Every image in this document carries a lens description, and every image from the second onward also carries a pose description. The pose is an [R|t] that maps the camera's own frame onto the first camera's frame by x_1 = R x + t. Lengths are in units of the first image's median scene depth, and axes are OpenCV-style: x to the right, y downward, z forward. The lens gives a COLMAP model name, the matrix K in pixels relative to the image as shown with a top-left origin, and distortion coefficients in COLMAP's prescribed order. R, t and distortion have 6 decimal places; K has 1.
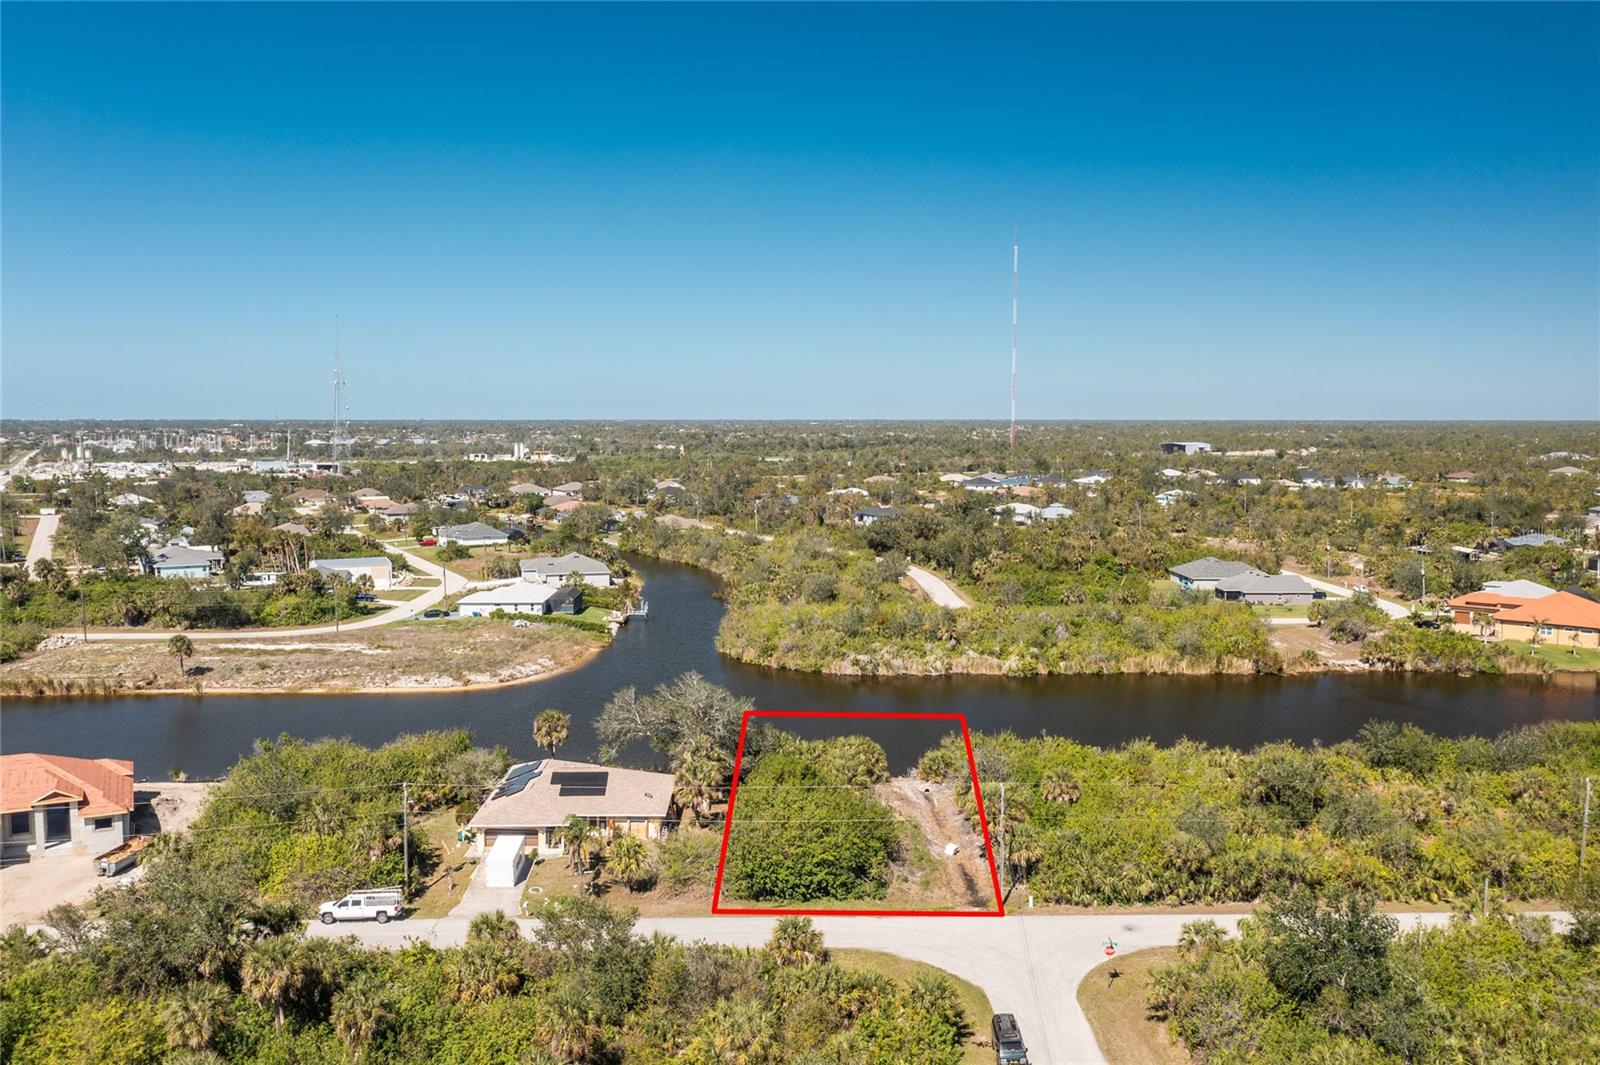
lens RADIAL K [[1317.0, 0, 806.3], [0, 1317.0, 523.2], [0, 0, 1]] dist [0.000278, -0.002352]
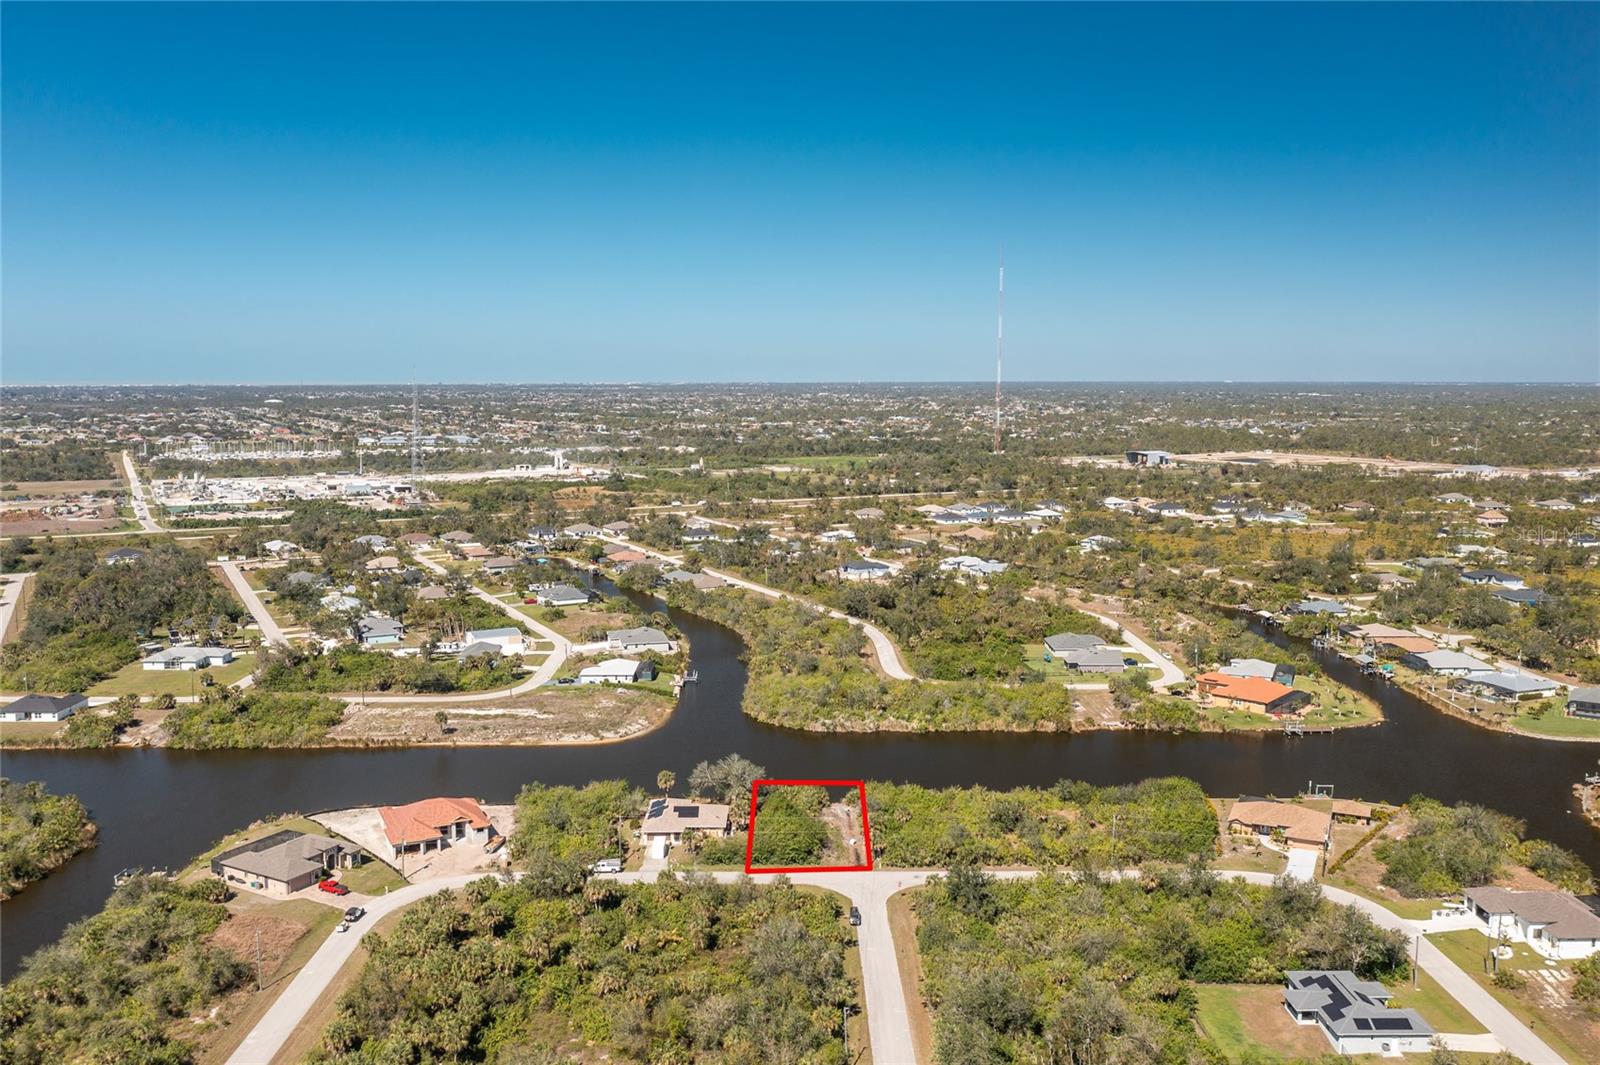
lens RADIAL K [[1348.5, 0, 800.0], [0, 1348.5, 532.5], [0, 0, 1]] dist [0.008123, 0.000891]
pose [[0.999904, 0.000234, -0.013837, 0.031025], [0.000445, 0.998797, 0.049038, -0.232767], [0.013832, -0.049039, 0.998701, -0.755993]]
